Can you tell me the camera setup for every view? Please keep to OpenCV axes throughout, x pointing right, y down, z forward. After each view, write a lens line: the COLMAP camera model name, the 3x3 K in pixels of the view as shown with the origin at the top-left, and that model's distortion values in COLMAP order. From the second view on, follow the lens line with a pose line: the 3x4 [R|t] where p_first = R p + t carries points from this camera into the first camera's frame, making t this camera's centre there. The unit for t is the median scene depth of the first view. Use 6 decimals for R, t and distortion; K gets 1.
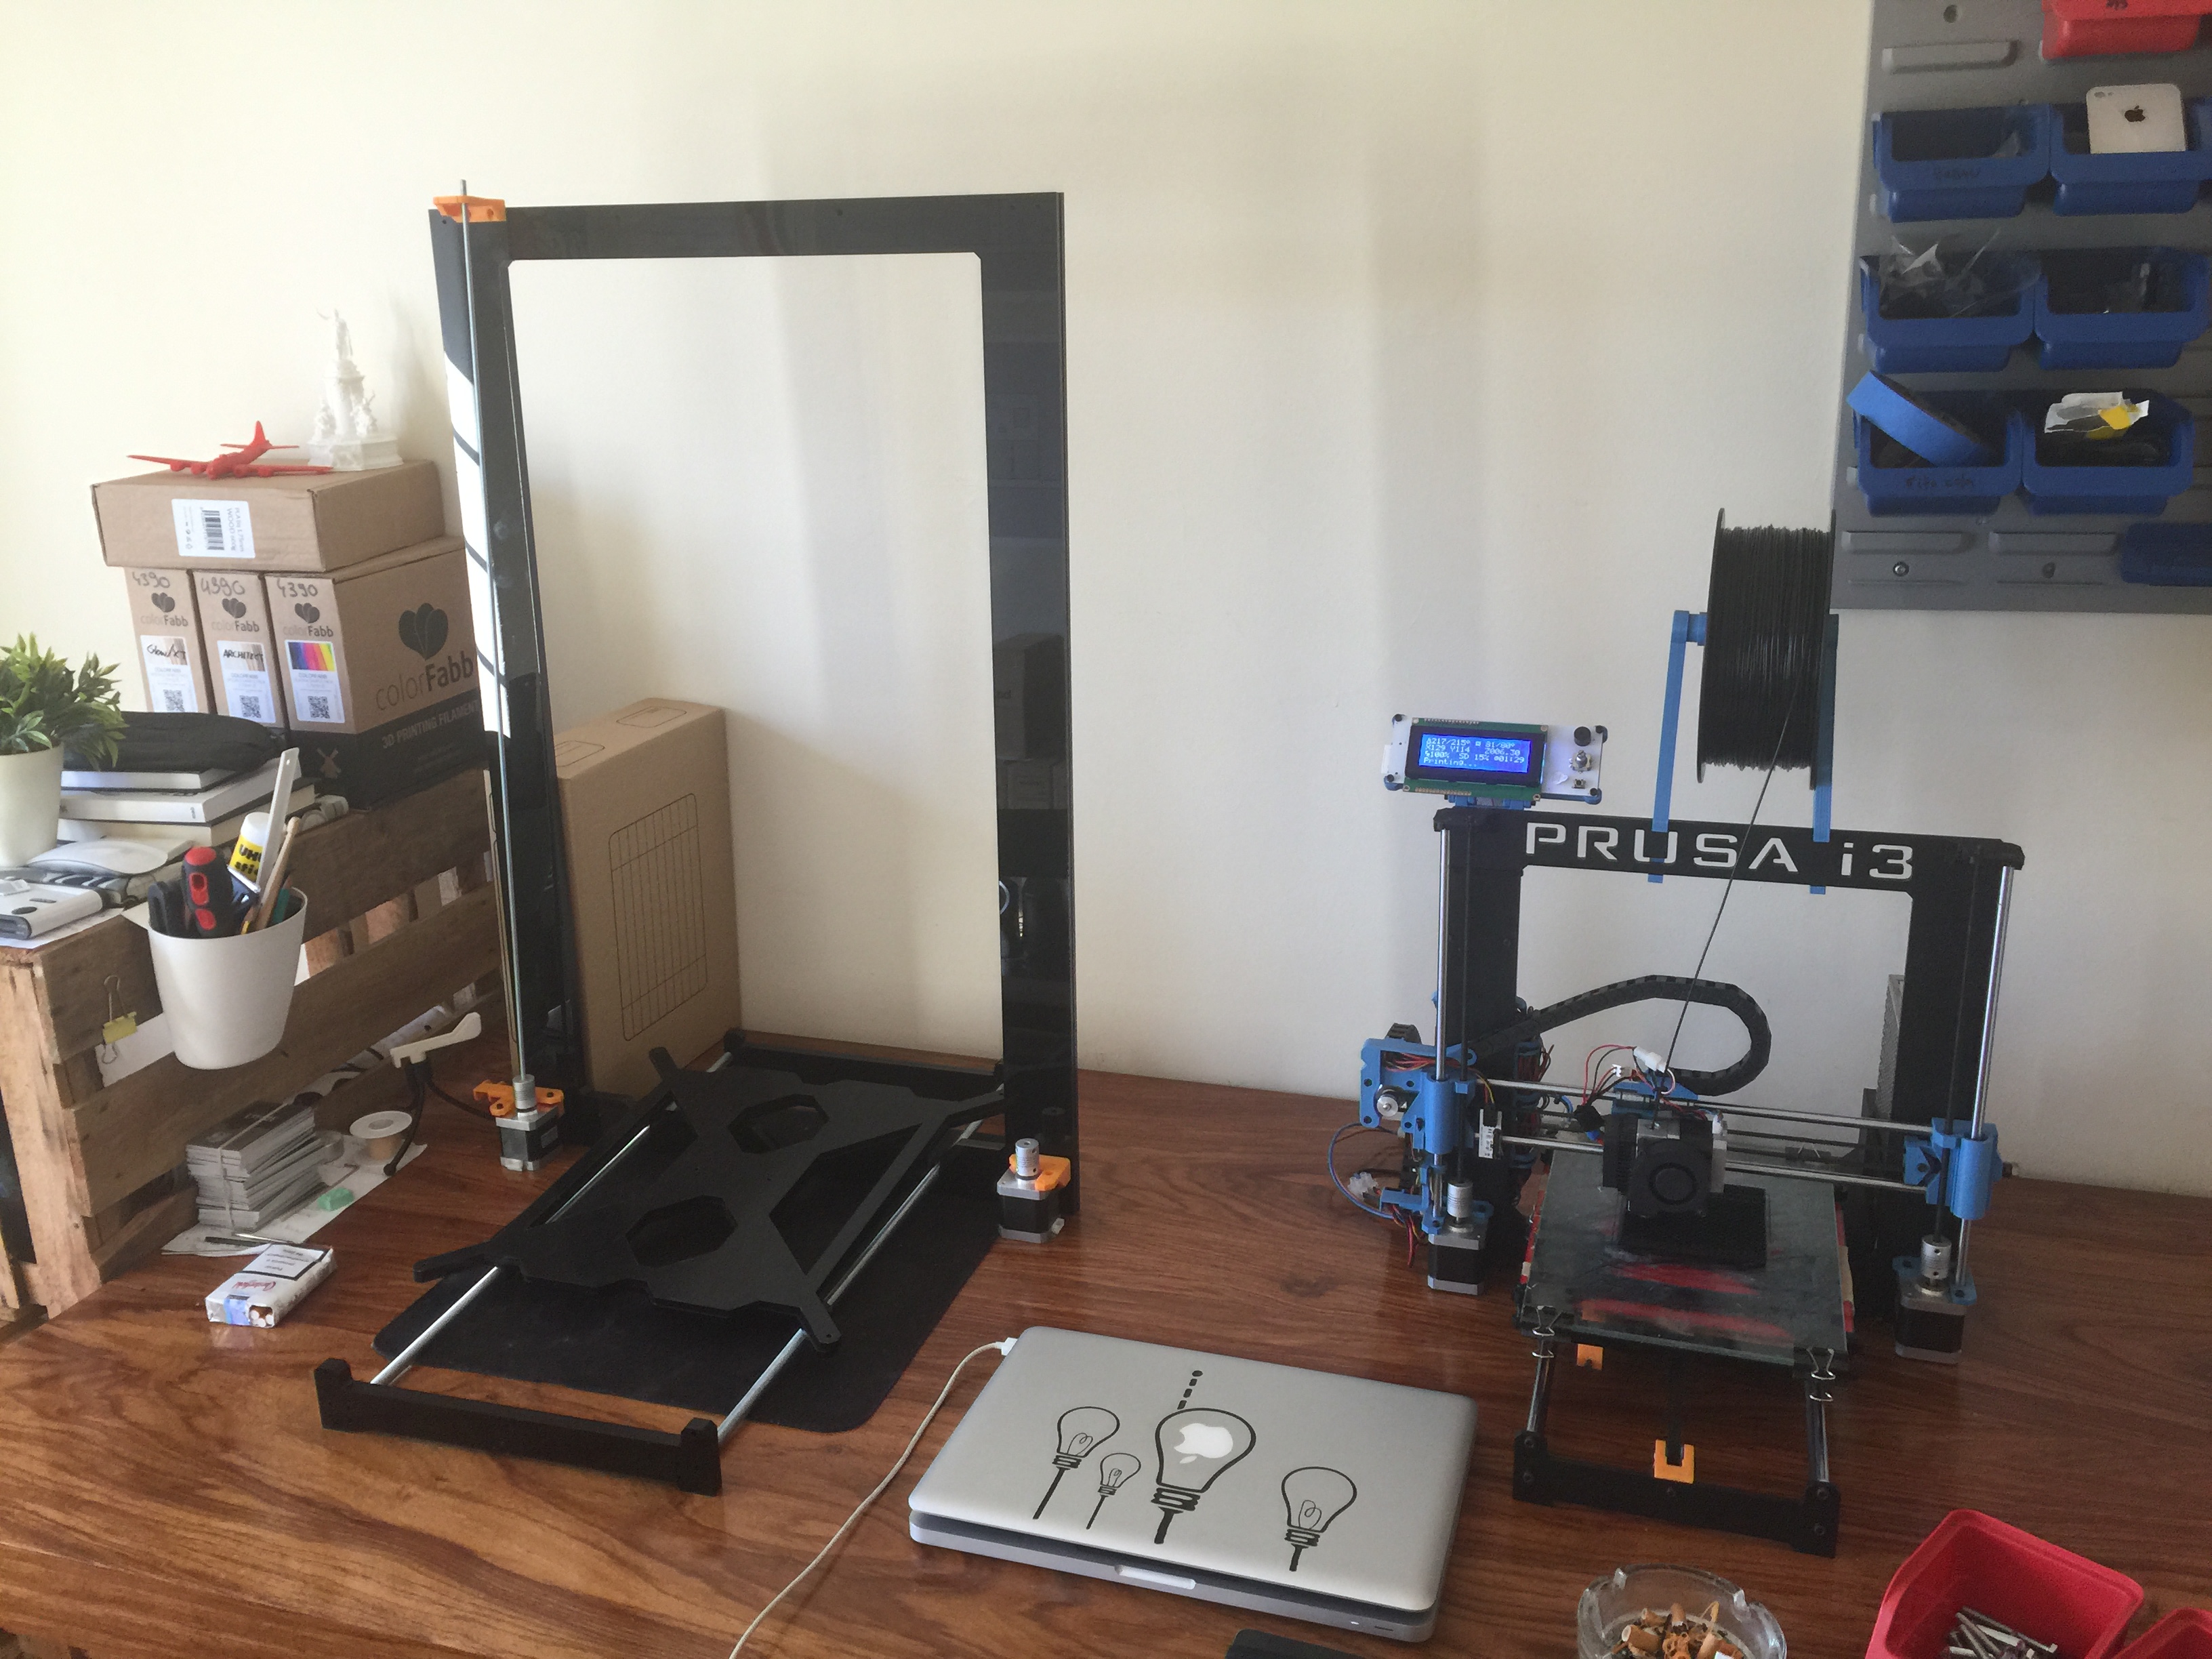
lens RADIAL K [[1957.8, 0, 1099.8], [0, 1957.8, 855.8], [0, 0, 1]] dist [0.005605, 0.011805]
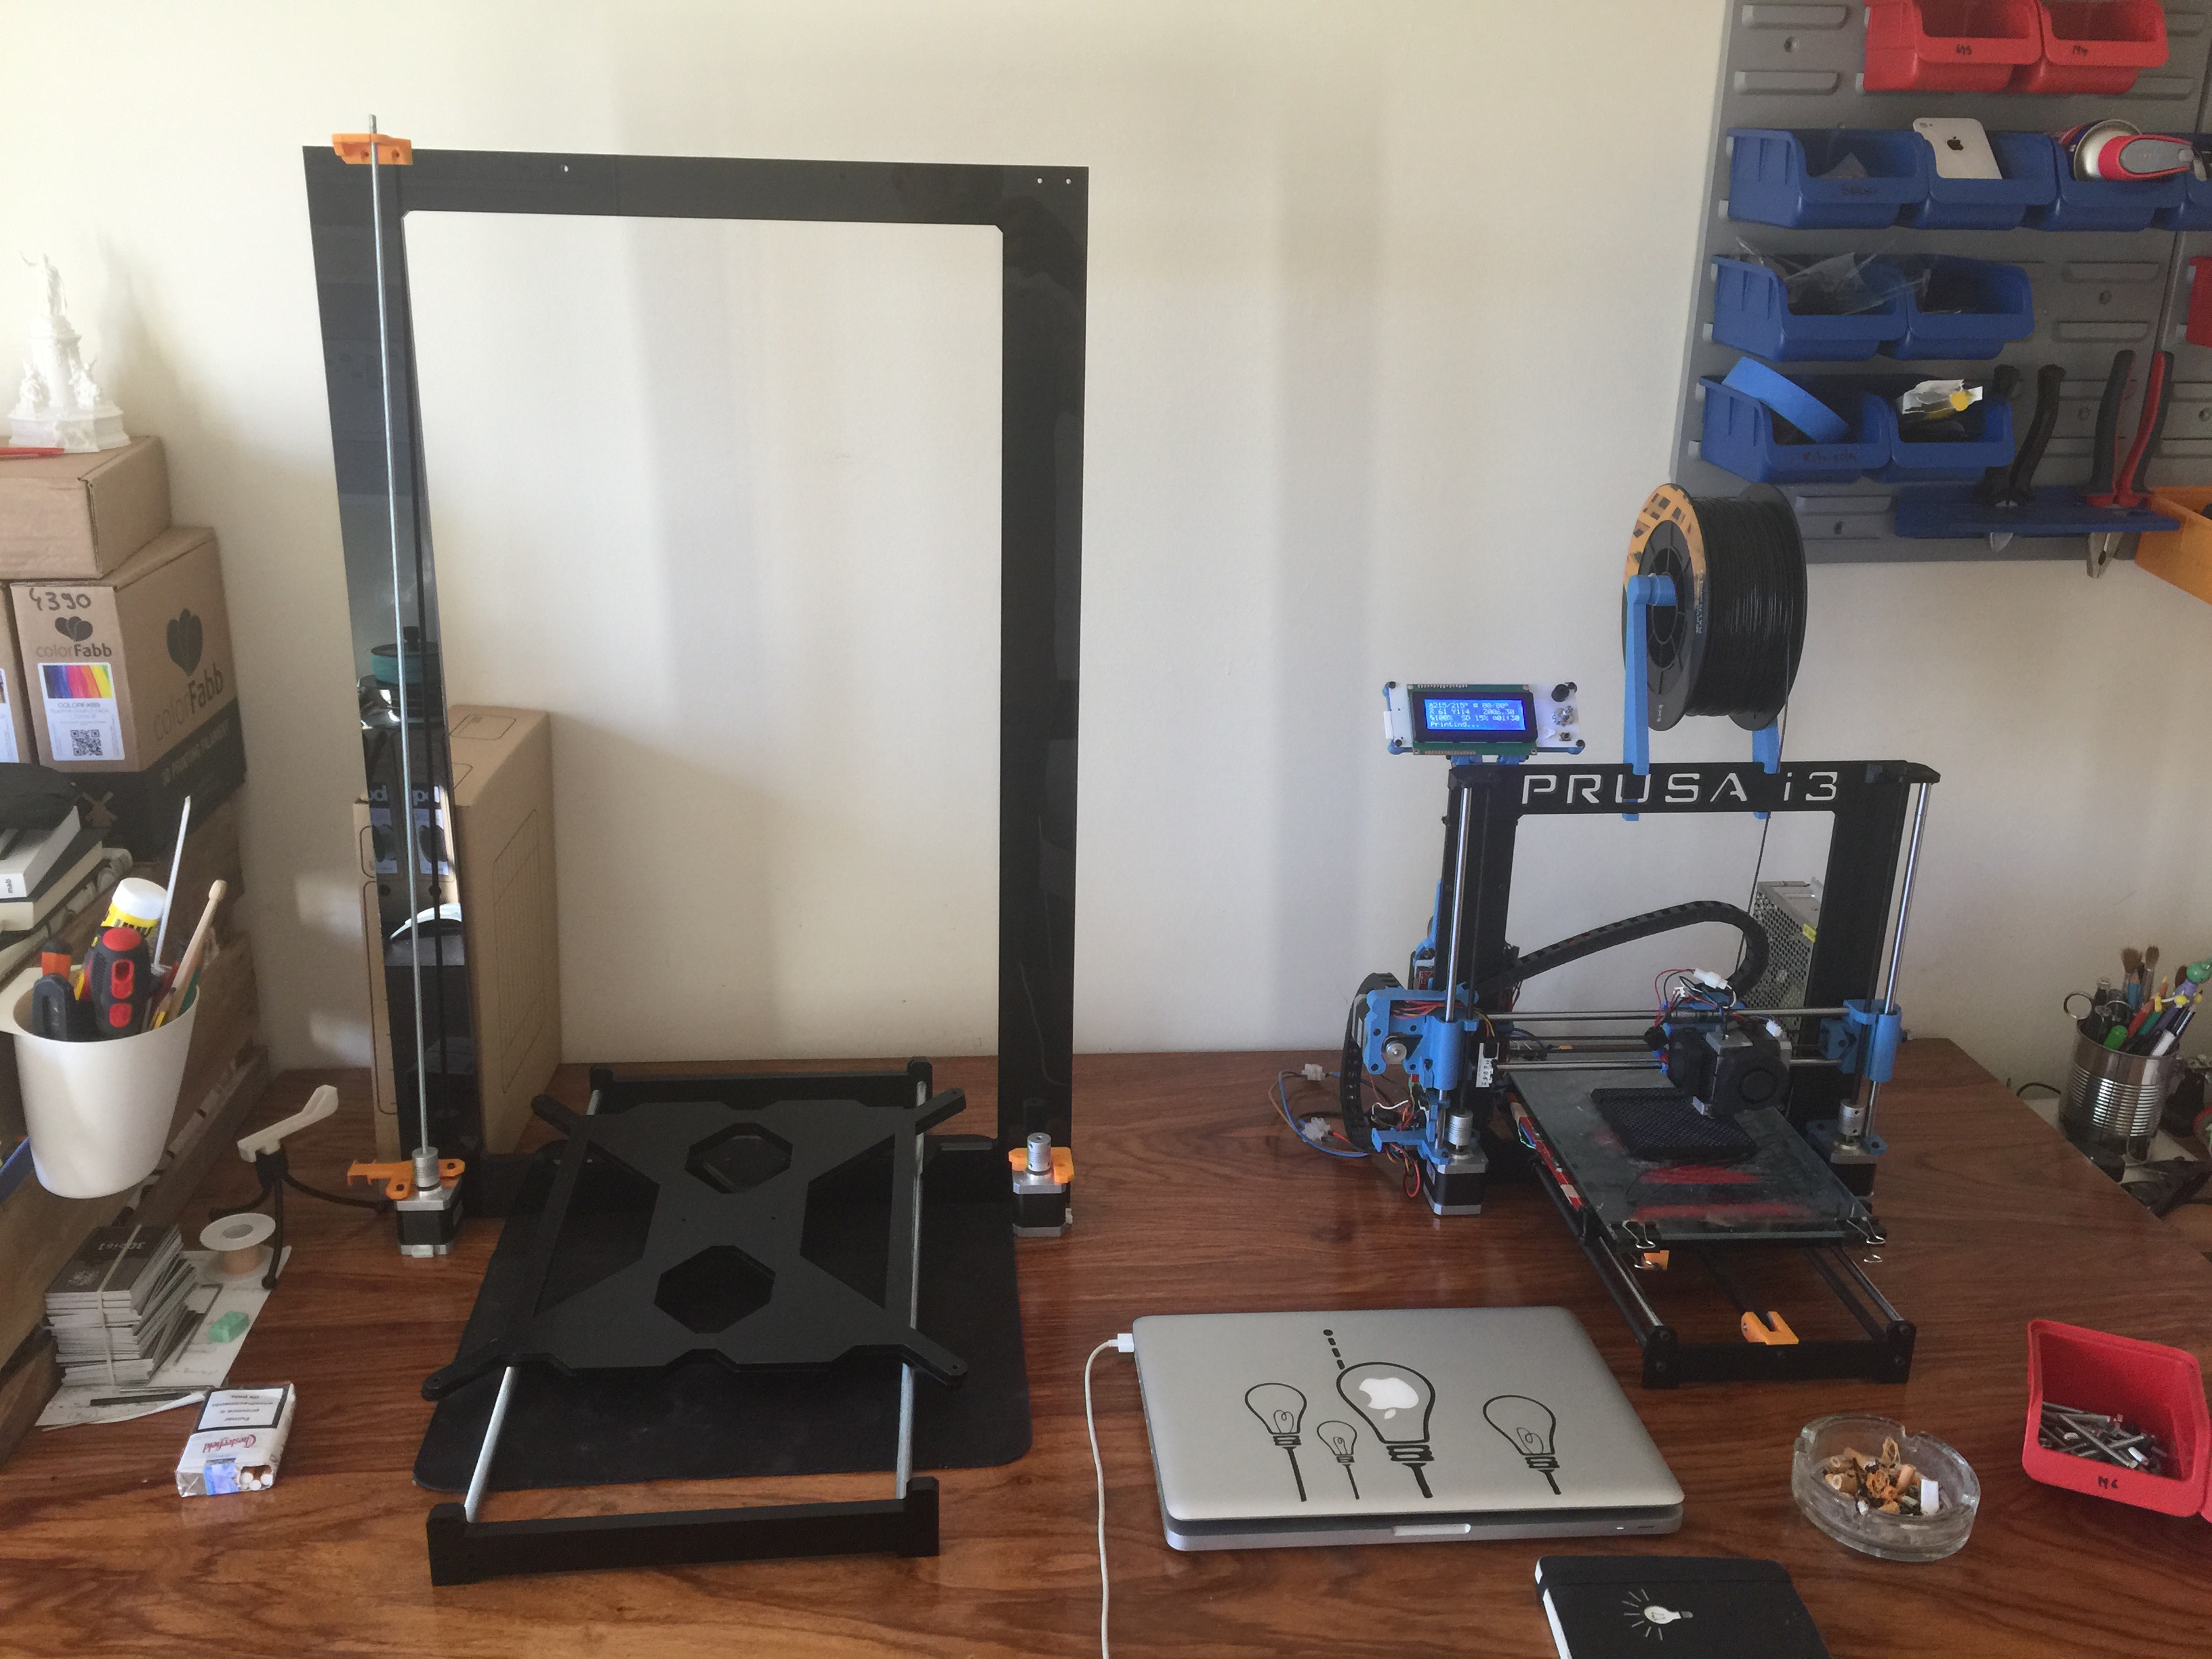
lens RADIAL K [[1964.9, 0, 1054.9], [0, 1964.9, 845.2], [0, 0, 1]] dist [0.017587, -0.008979]
pose [[0.915994, -0.090387, 0.390878, -0.440023], [0.079267, 0.995858, 0.044527, -0.046630], [-0.393284, -0.009802, 0.919365, 0.099787]]
